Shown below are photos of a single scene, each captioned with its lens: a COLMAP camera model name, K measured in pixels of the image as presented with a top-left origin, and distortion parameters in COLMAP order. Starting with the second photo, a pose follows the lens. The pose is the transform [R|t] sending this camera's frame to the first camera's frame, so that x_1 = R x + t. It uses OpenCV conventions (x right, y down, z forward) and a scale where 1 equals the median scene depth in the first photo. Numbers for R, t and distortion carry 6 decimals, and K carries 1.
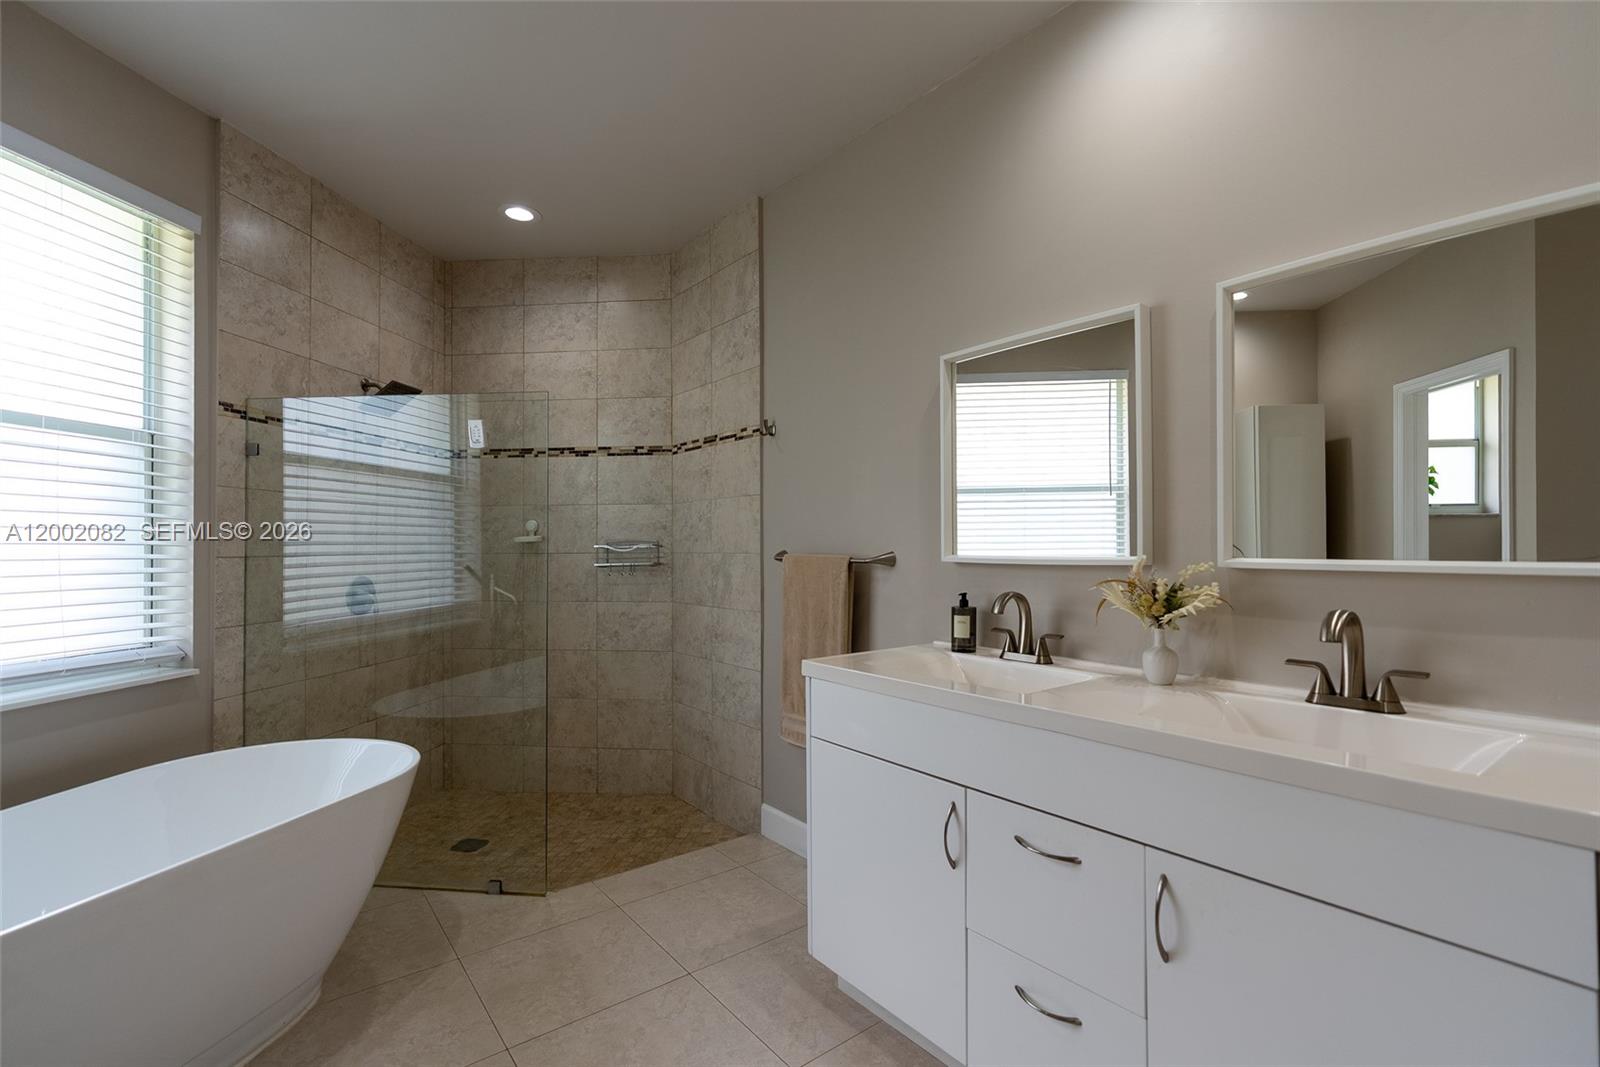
lens RADIAL K [[726.6, 0, 809.2], [0, 726.6, 557.2], [0, 0, 1]] dist [-0.008518, 0.004400]
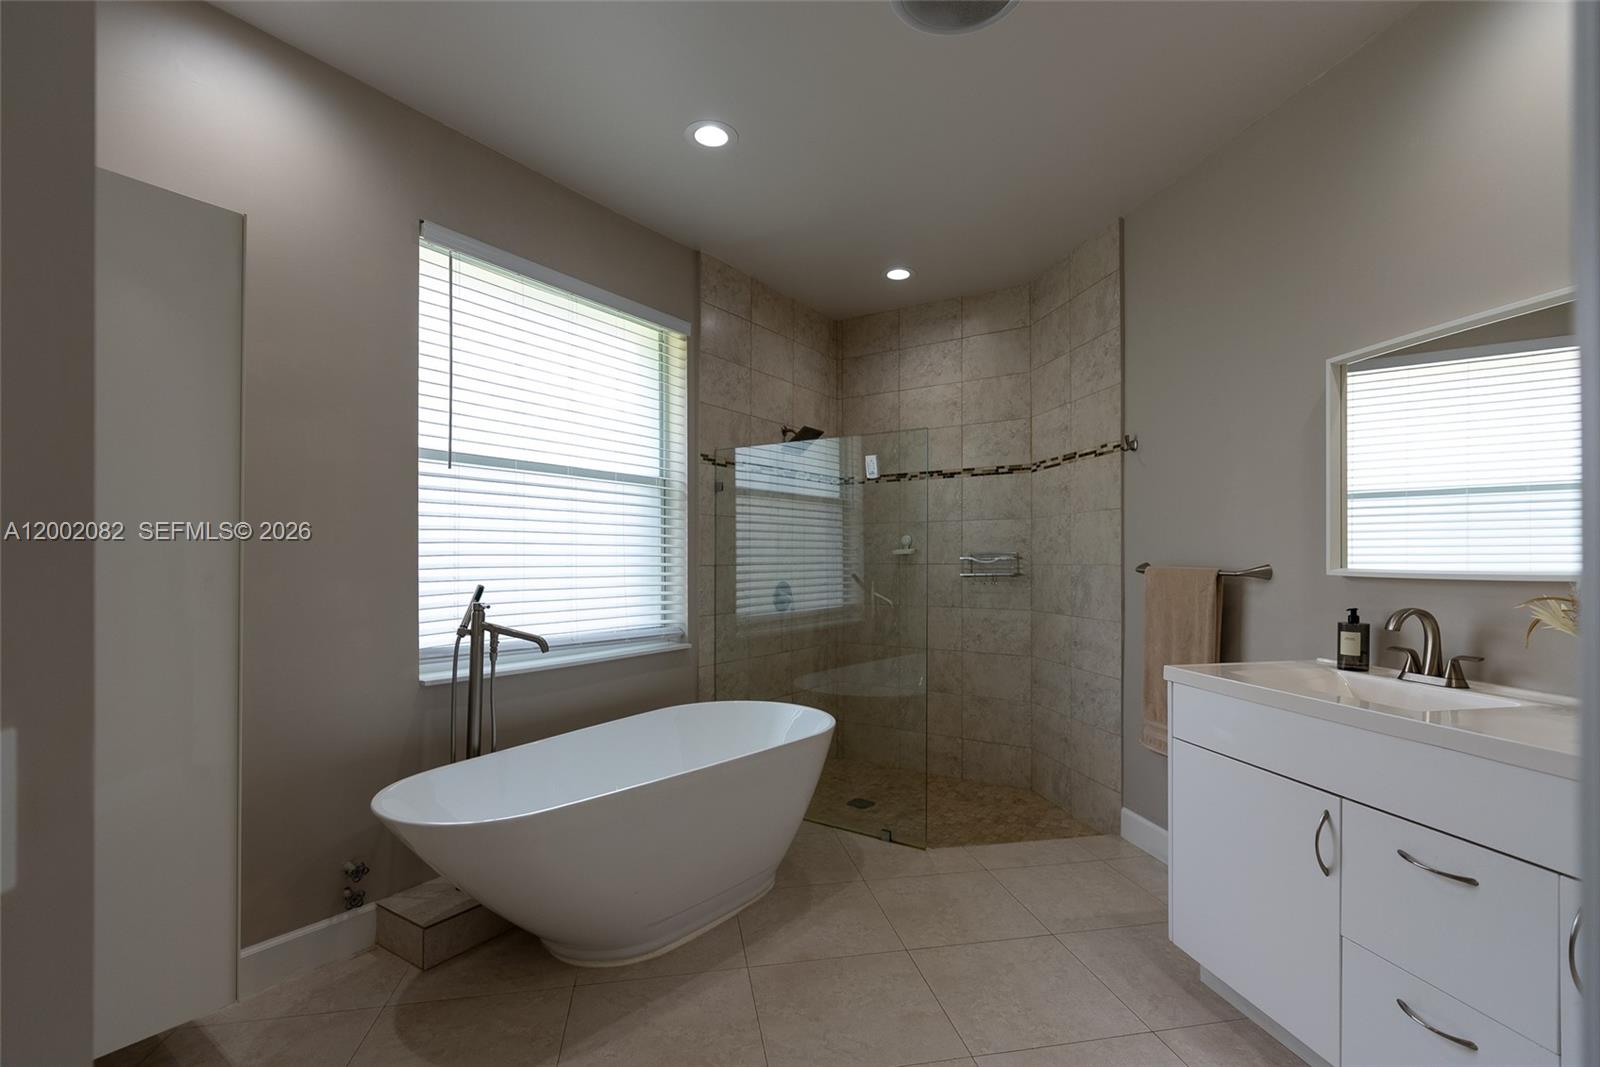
lens RADIAL K [[726.6, 0, 809.2], [0, 726.6, 557.2], [0, 0, 1]] dist [-0.008518, 0.004400]
pose [[0.891002, 0.001795, -0.453996, 0.006661], [-0.009063, 0.999863, -0.013834, 0.001514], [0.453909, 0.016441, 0.890896, -0.132326]]
